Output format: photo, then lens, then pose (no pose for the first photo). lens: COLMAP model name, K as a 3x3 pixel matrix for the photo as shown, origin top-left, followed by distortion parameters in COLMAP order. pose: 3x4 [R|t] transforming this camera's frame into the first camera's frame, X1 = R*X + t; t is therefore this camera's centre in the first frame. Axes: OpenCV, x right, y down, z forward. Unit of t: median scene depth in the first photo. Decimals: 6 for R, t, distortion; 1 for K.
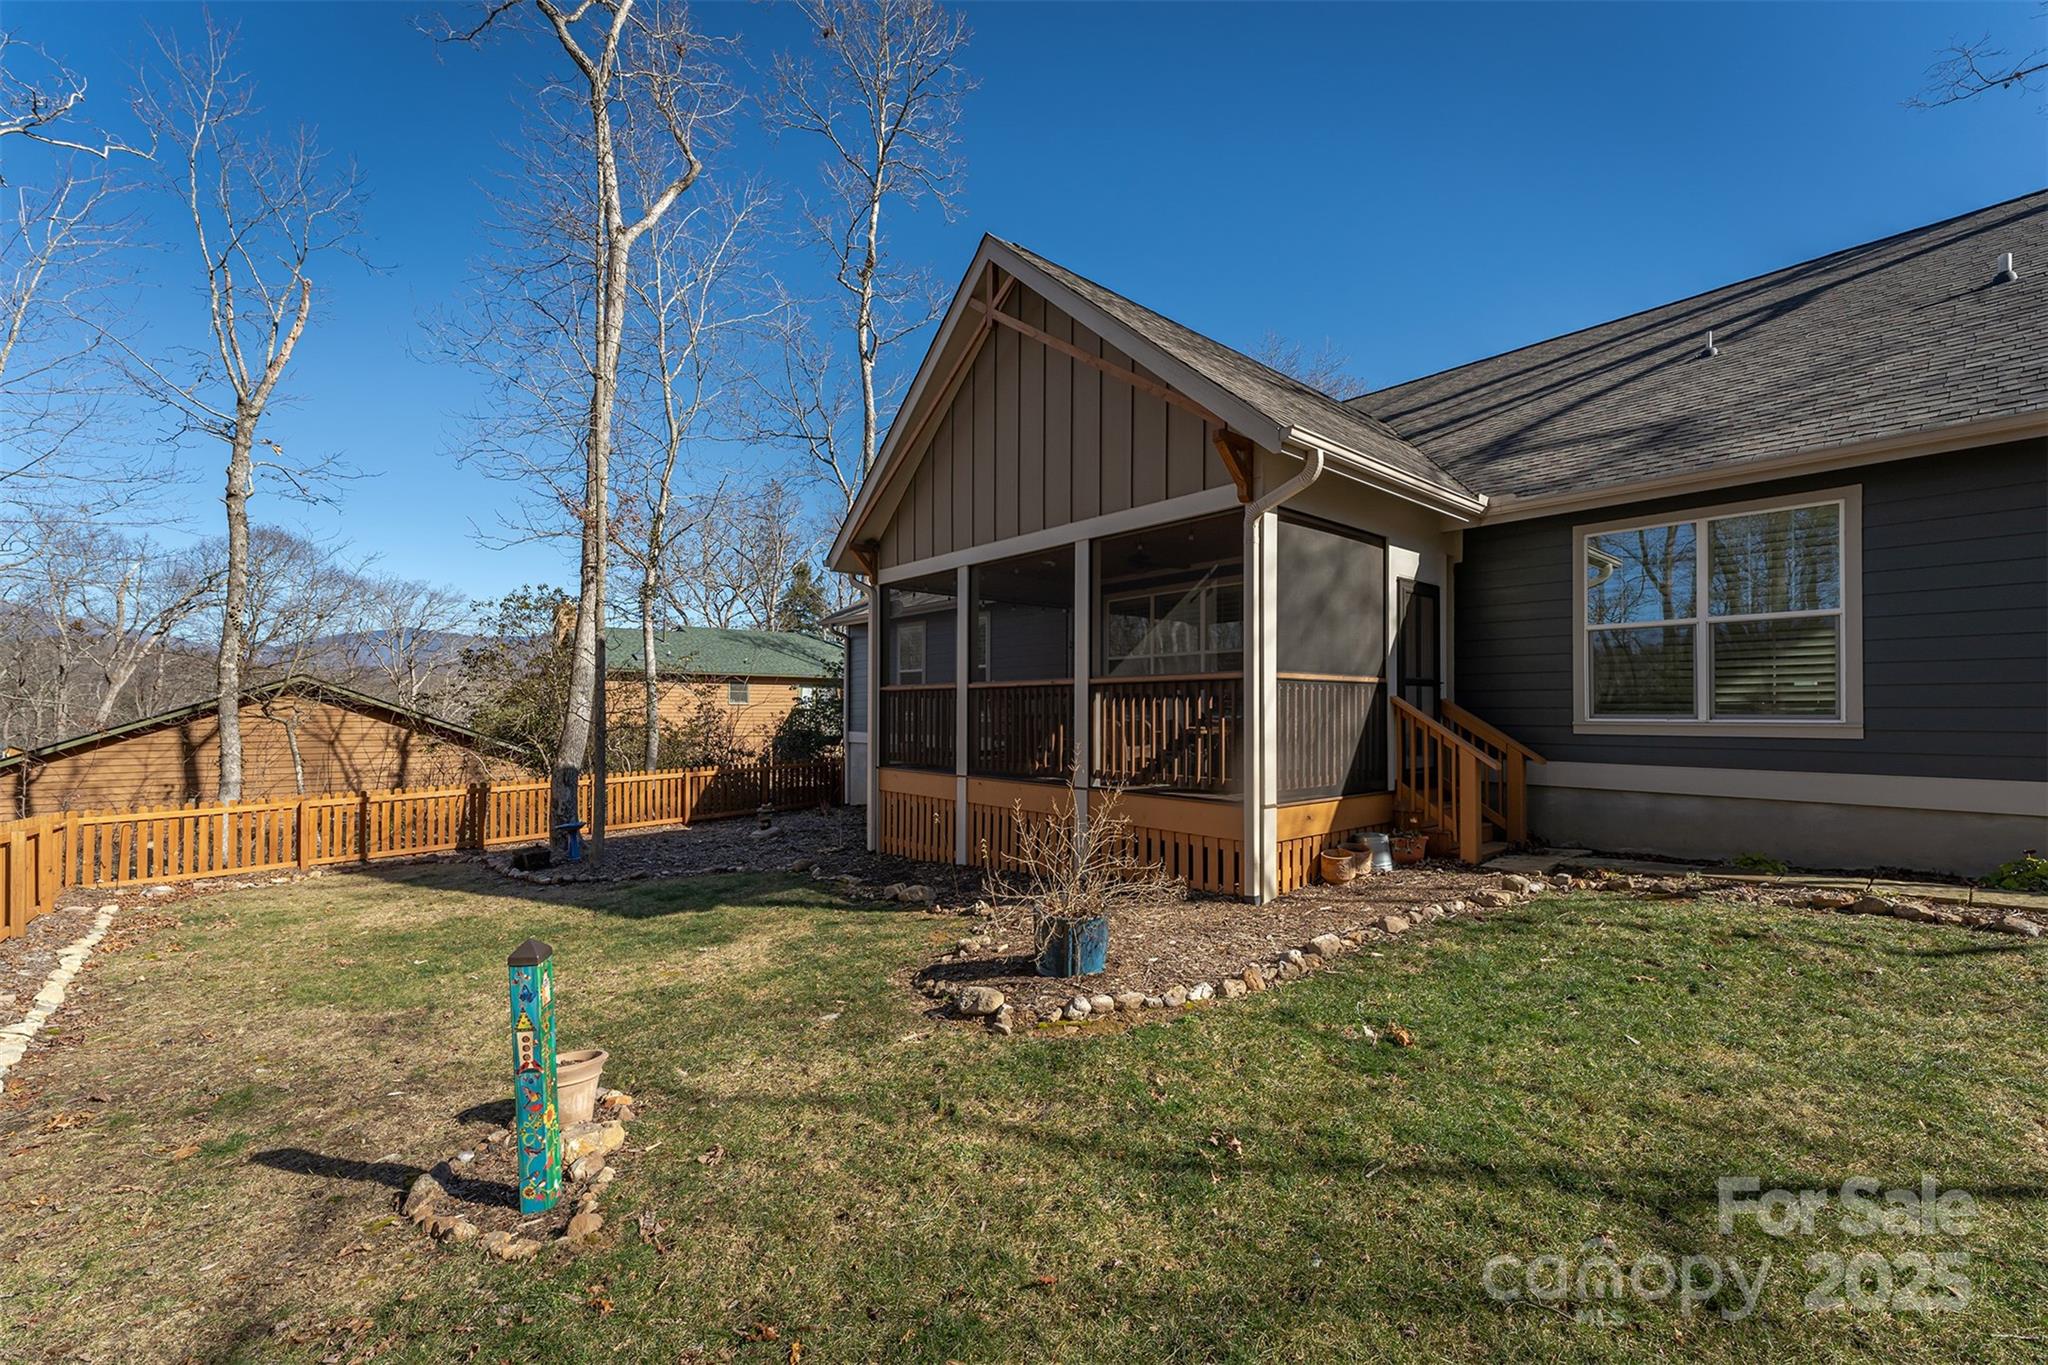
lens RADIAL K [[836.5, 0, 1052.1], [0, 836.5, 701.8], [0, 0, 1]] dist [0.004125, 0.000021]
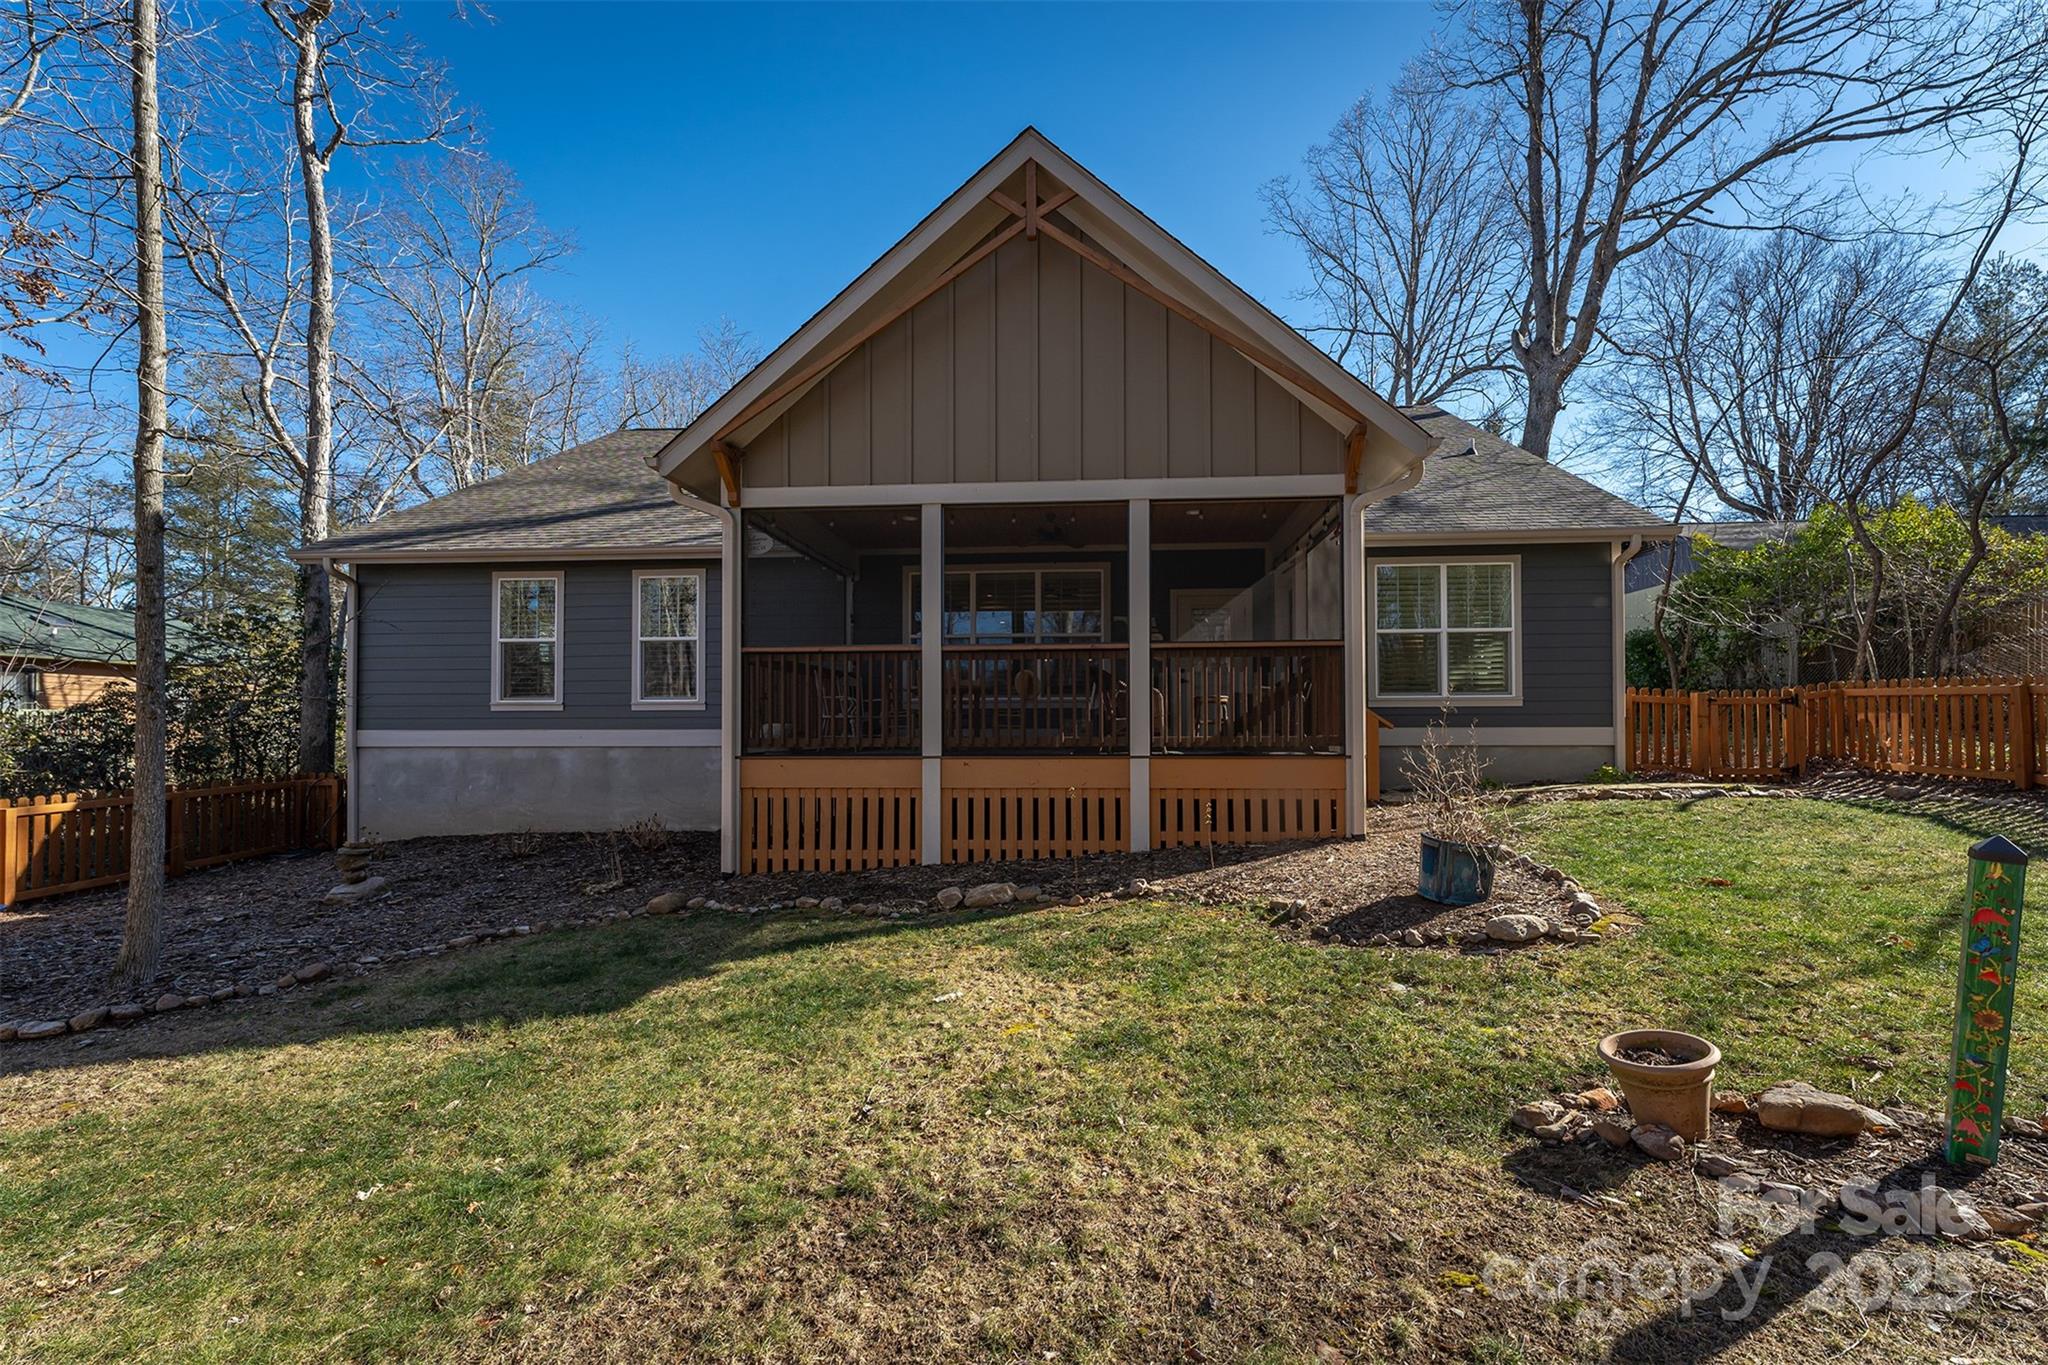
lens RADIAL K [[831.8, 0, 1035.6], [0, 831.8, 718.9], [0, 0, 1]] dist [0.000232, -0.000048]
pose [[0.705732, 0.005499, 0.708458, -0.697887], [-0.002237, 0.999982, -0.005533, 0.062420], [-0.708476, 0.002320, 0.705731, 0.396199]]
